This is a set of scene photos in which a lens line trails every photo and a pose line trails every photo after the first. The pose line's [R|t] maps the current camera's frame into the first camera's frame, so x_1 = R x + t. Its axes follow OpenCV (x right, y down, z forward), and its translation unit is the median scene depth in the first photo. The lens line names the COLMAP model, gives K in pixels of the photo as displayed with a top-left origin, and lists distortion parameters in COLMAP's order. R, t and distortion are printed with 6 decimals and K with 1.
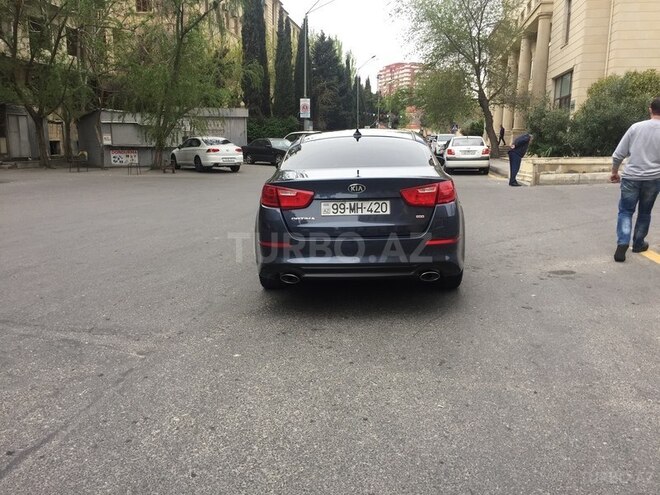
lens RADIAL K [[563.1, 0, 331.1], [0, 563.1, 247.8], [0, 0, 1]] dist [0.066994, -0.071109]
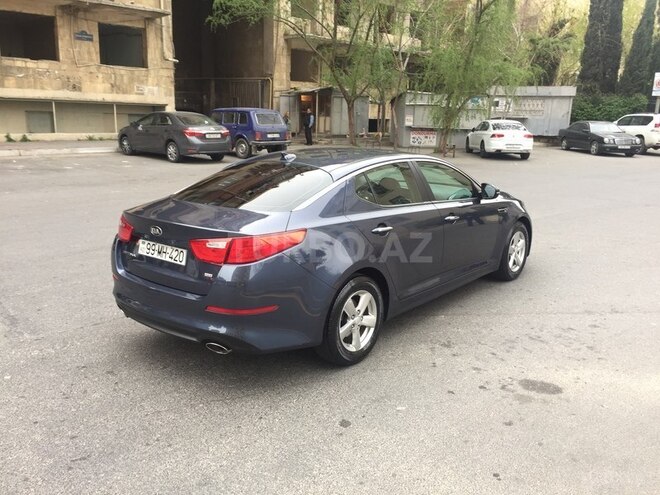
lens RADIAL K [[563.1, 0, 331.3], [0, 563.1, 248.0], [0, 0, 1]] dist [0.066994, -0.071109]
pose [[0.798016, 0.161609, -0.580563, 0.145315], [-0.134628, 0.986833, 0.089647, -0.036166], [0.587406, 0.006620, 0.809265, 0.082046]]
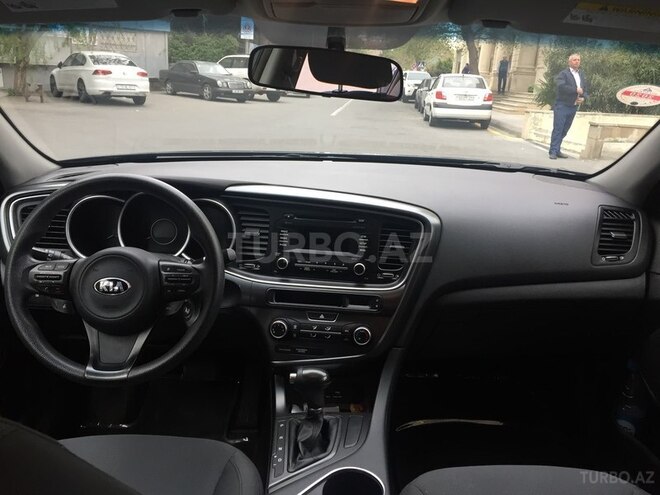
lens RADIAL K [[563.1, 0, 331.1], [0, 563.1, 247.2], [0, 0, 1]] dist [0.066994, -0.071109]
pose [[0.995362, 0.031345, 0.090953, 0.013835], [-0.041098, 0.993364, 0.107421, -0.045714], [-0.086983, -0.110661, 0.990045, 0.258348]]
